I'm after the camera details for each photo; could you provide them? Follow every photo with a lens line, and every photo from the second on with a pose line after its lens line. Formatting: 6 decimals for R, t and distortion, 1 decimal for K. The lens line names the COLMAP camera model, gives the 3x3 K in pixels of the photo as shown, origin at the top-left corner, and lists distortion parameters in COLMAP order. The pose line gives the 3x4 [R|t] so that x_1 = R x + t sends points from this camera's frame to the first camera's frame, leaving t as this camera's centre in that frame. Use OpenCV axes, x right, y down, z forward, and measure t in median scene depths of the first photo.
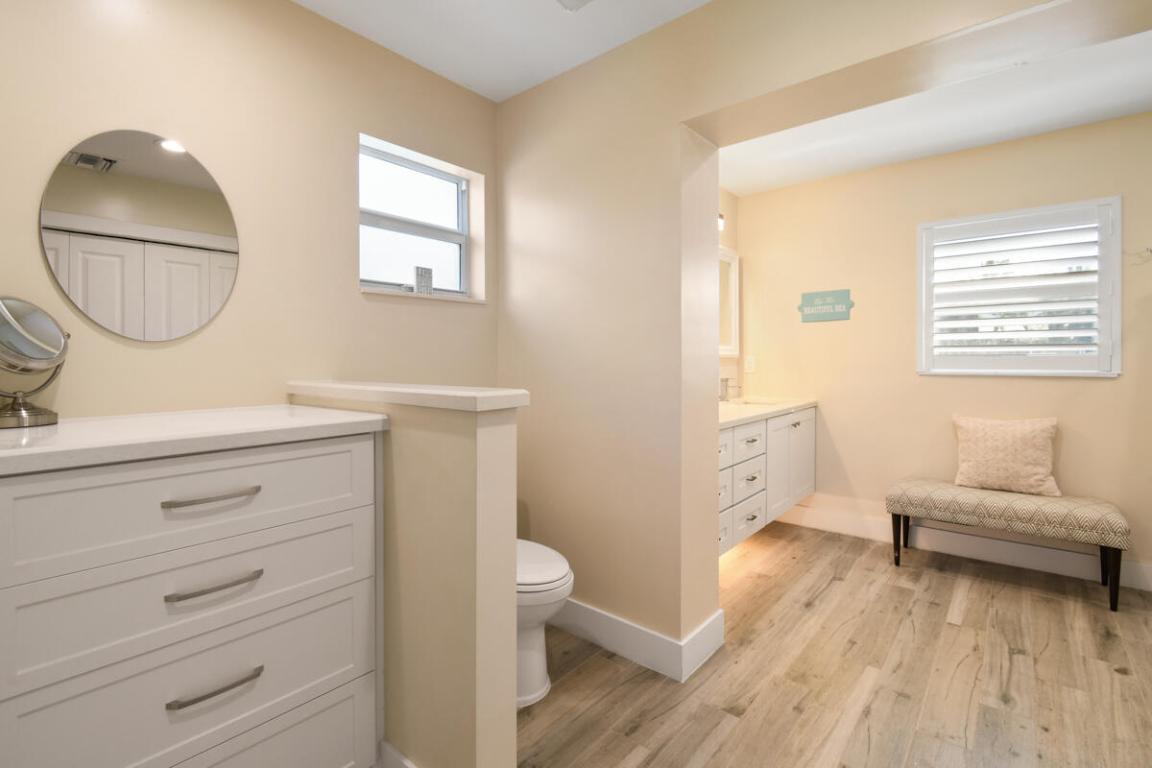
lens RADIAL K [[517.5, 0, 596.5], [0, 517.5, 362.4], [0, 0, 1]] dist [0.024370, 0.000455]
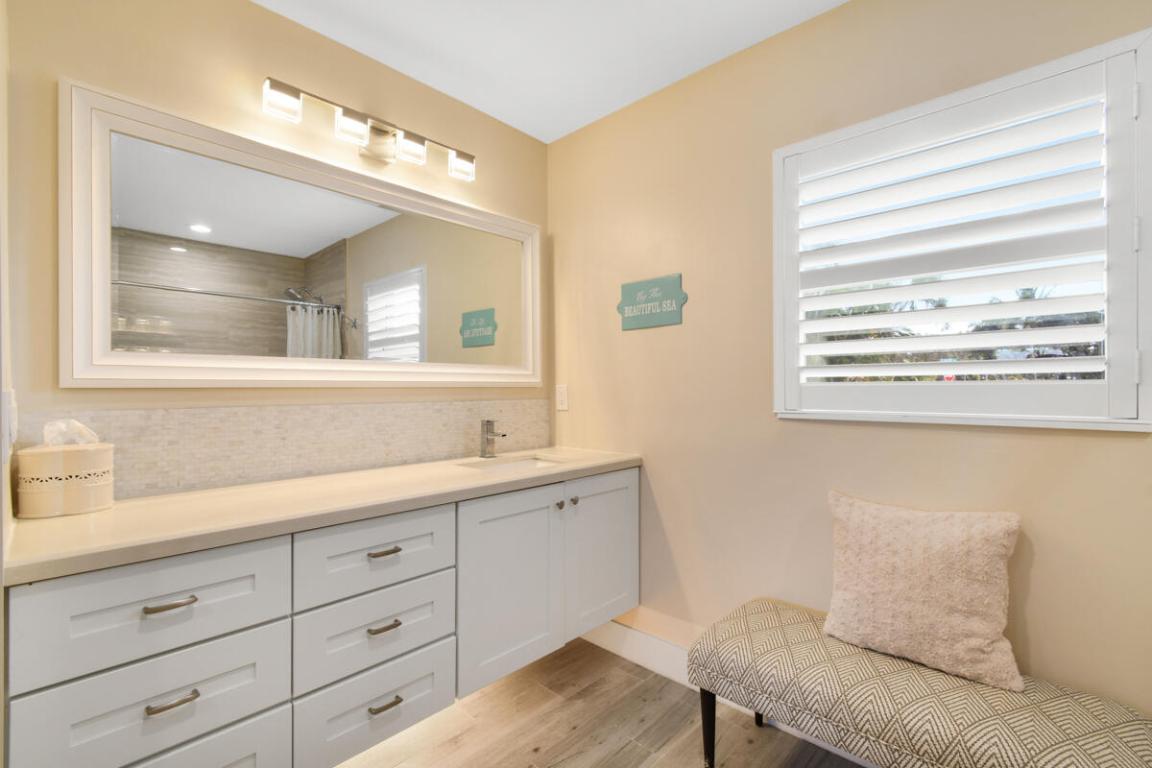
lens RADIAL K [[517.5, 0, 574.1], [0, 517.5, 385.4], [0, 0, 1]] dist [0.024370, 0.000455]
pose [[0.996674, -0.001118, -0.081483, 0.460989], [0.000445, 0.999966, -0.008280, -0.007119], [0.081490, 0.008216, 0.996640, 0.441990]]
